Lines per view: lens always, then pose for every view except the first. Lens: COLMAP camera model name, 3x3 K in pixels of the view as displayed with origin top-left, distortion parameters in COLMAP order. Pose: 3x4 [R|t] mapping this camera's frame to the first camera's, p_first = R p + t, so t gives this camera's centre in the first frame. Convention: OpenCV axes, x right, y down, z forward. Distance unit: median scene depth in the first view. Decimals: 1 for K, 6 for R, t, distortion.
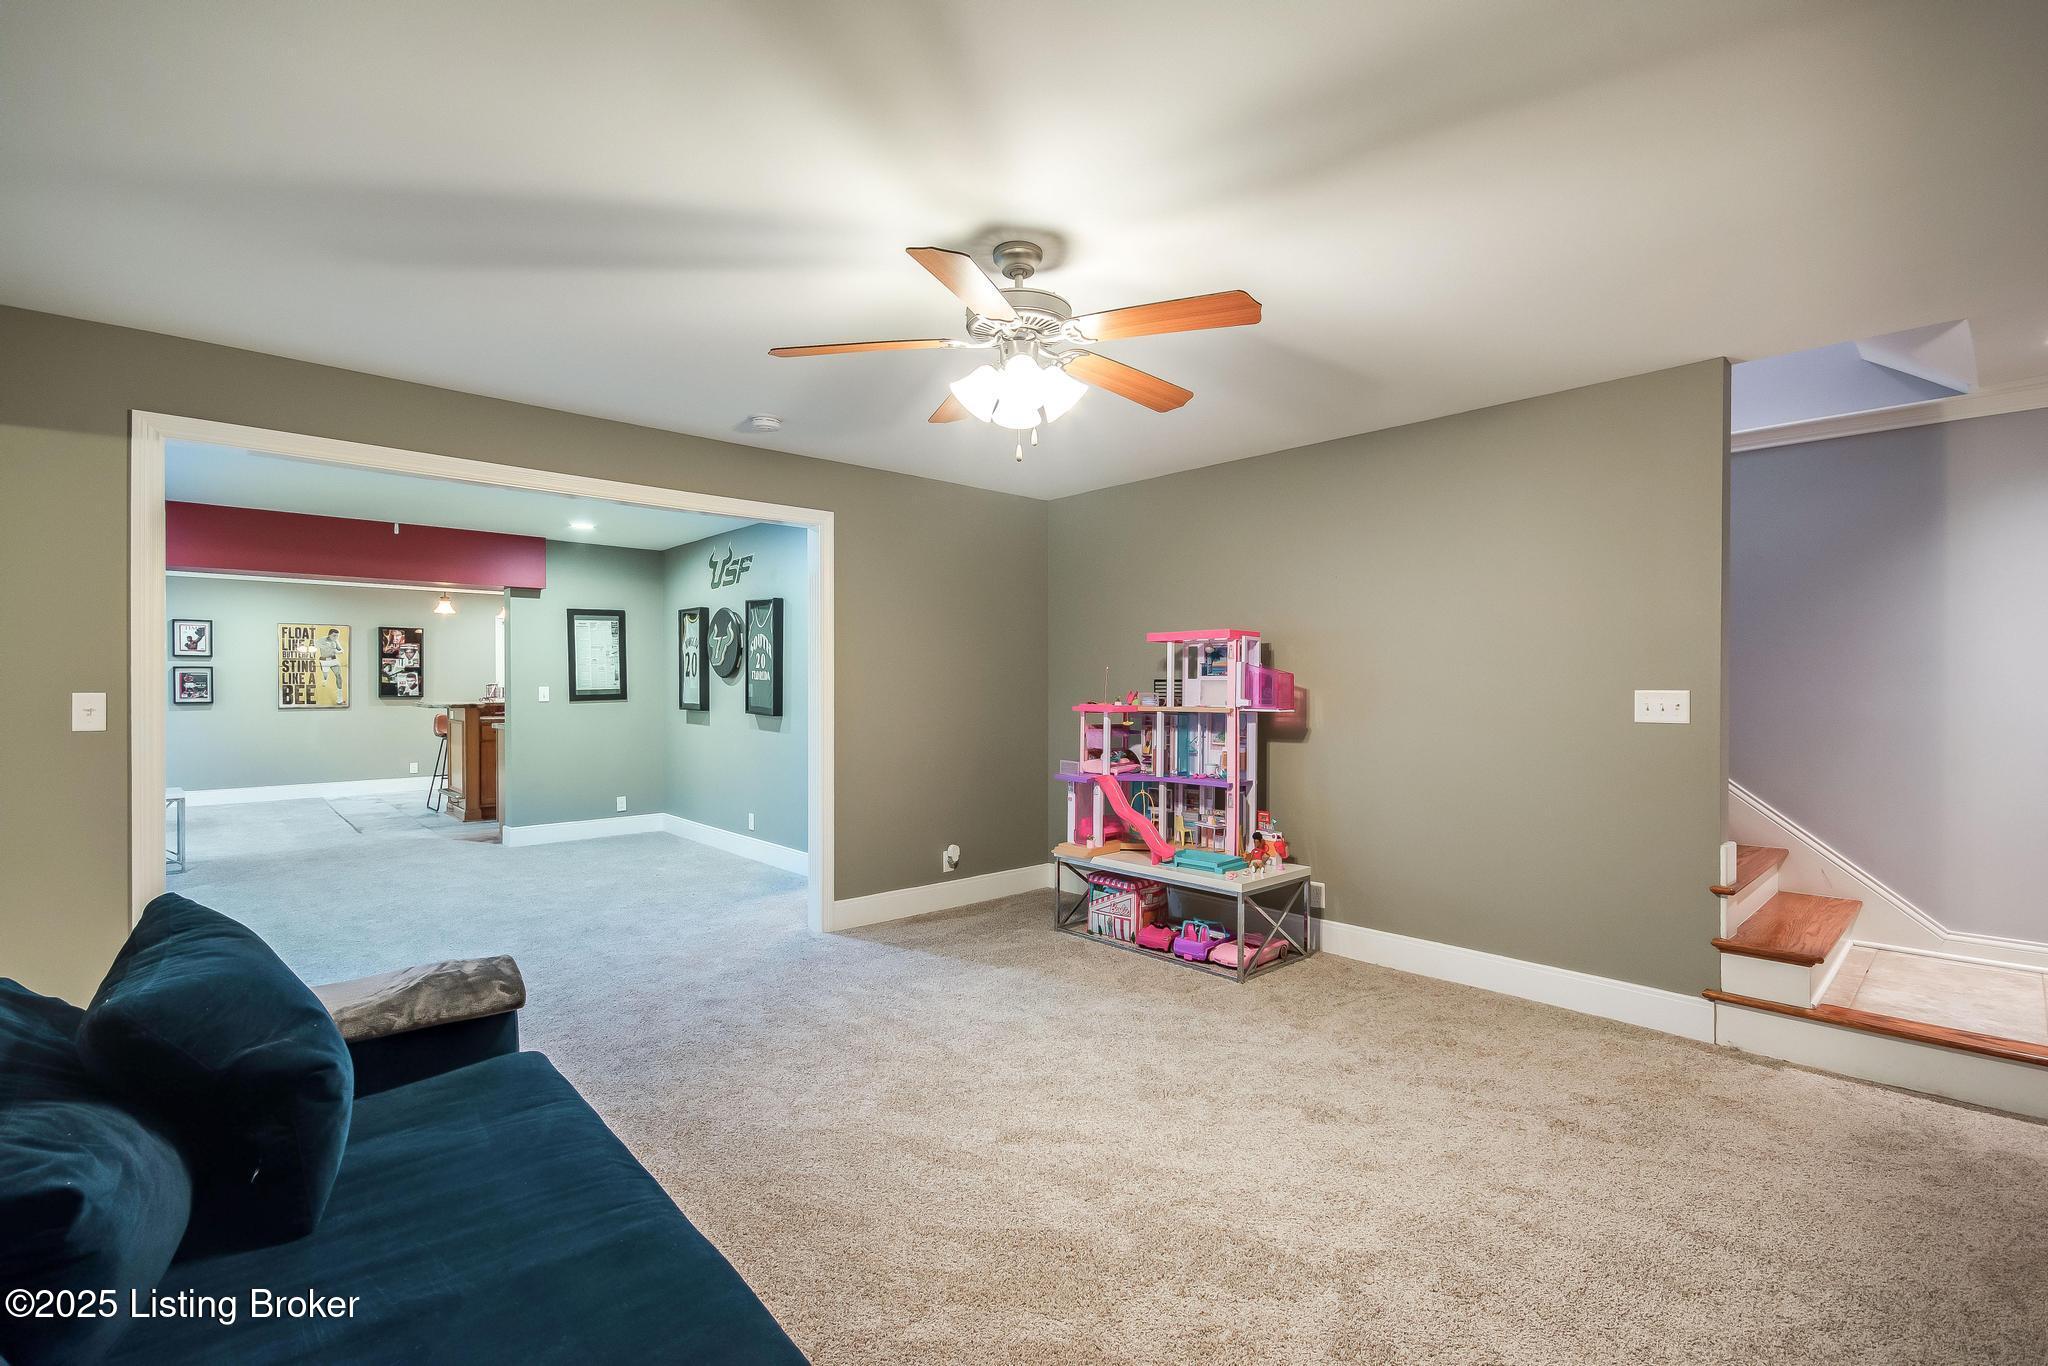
lens RADIAL K [[899.0, 0, 1031.2], [0, 899.0, 678.3], [0, 0, 1]] dist [-0.010083, -0.000657]
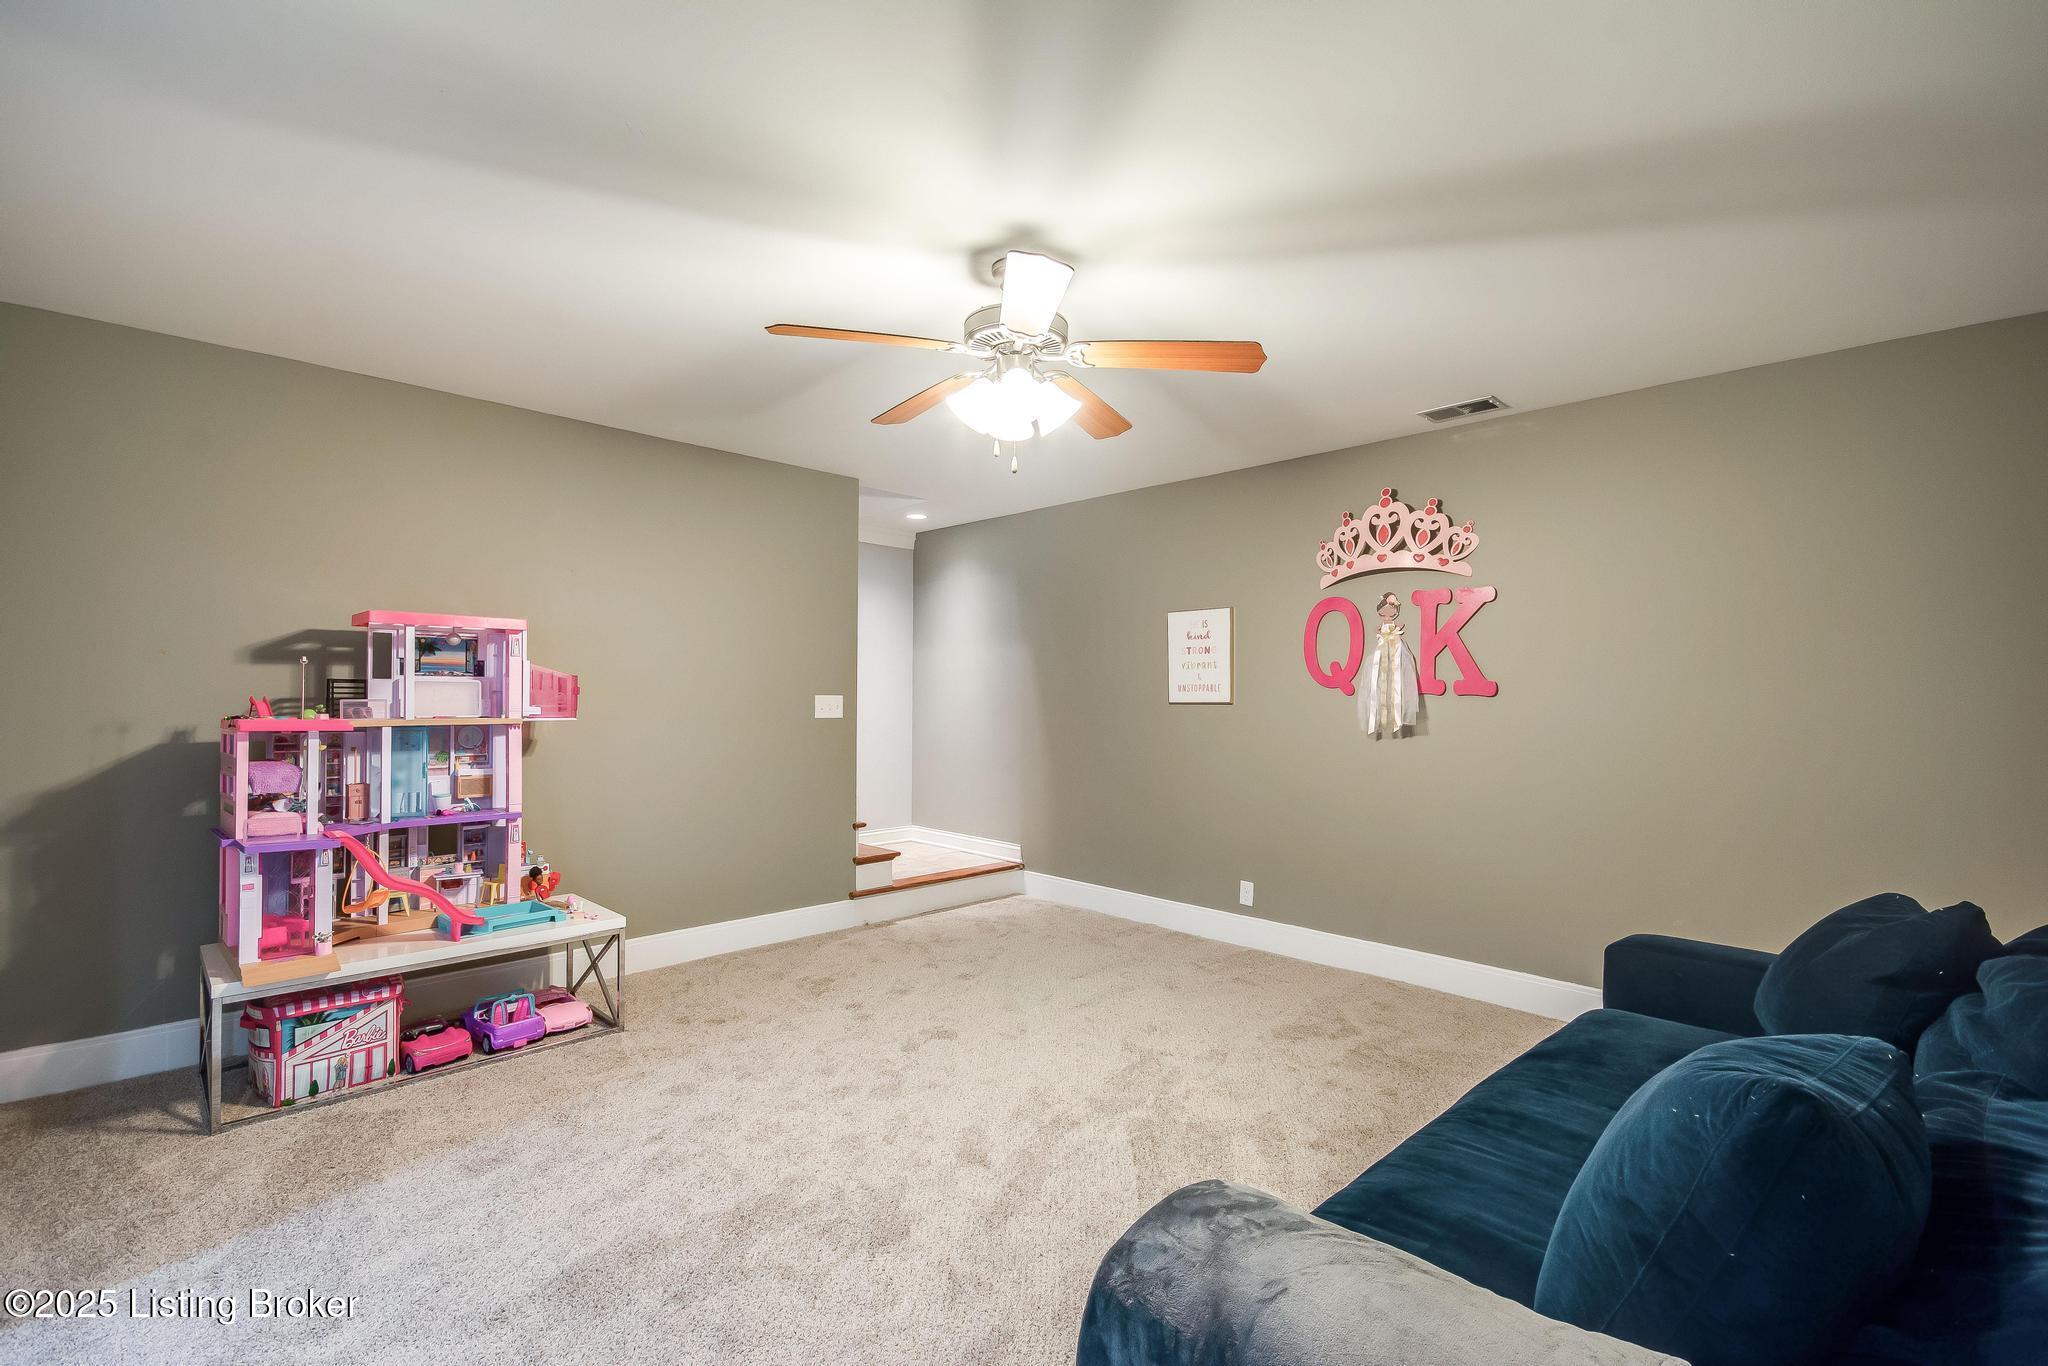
lens RADIAL K [[899.0, 0, 1023.2], [0, 899.0, 677.0], [0, 0, 1]] dist [-0.010083, -0.000657]
pose [[-0.021068, 0.012695, 0.999697, -0.625829], [-0.013583, 0.999823, -0.012983, 0.001857], [-0.999686, -0.013852, -0.020891, 0.613028]]
